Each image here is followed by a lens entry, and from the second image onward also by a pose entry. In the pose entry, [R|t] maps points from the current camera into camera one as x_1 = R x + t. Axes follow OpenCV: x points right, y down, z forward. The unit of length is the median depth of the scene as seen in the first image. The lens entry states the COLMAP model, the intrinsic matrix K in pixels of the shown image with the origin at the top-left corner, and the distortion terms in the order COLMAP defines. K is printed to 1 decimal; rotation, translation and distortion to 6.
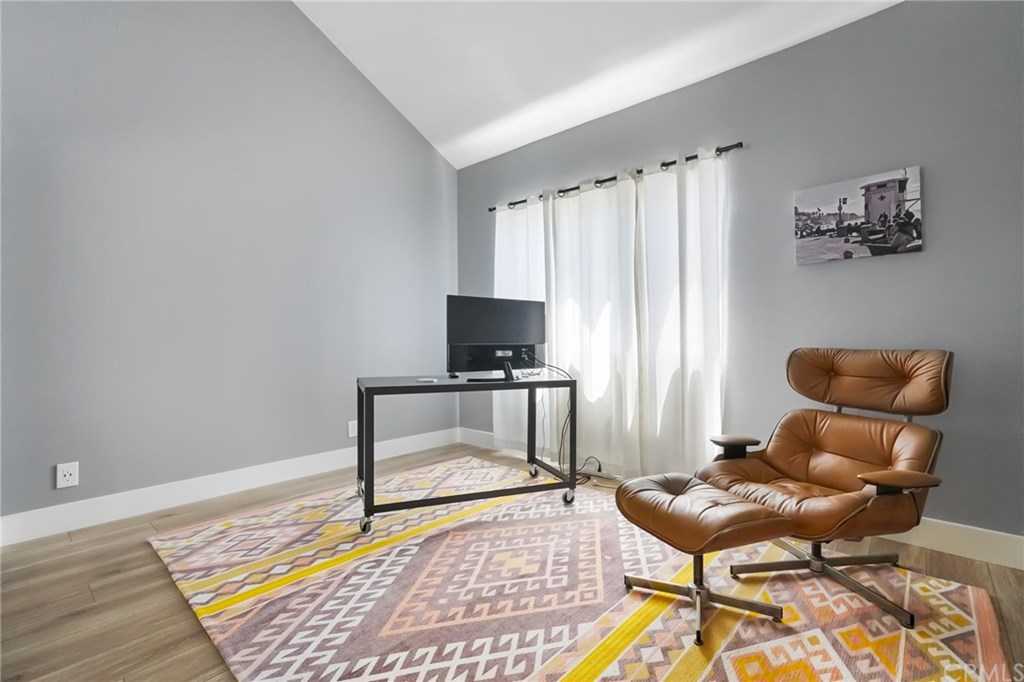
lens RADIAL K [[467.2, 0, 506.5], [0, 467.2, 340.0], [0, 0, 1]] dist [-0.000173, 0.003722]
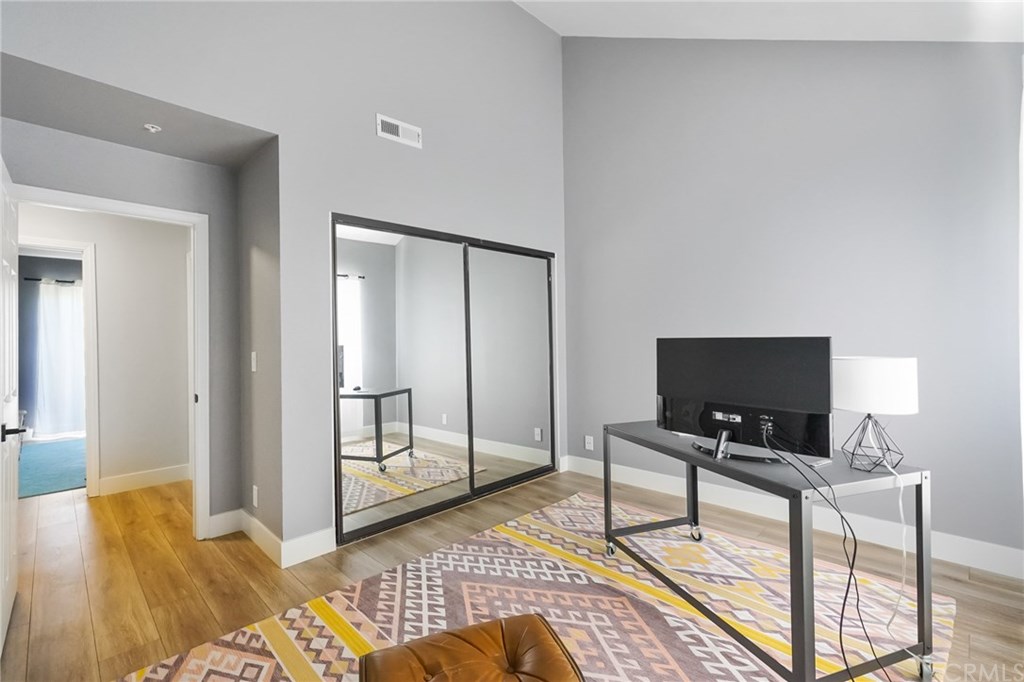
lens RADIAL K [[467.2, 0, 506.7], [0, 467.2, 337.3], [0, 0, 1]] dist [-0.000173, 0.003722]
pose [[-0.060538, 0.001265, -0.998165, 0.964872], [0.008618, 0.999963, 0.000745, -0.126633], [0.998129, -0.008557, -0.060547, 0.973432]]
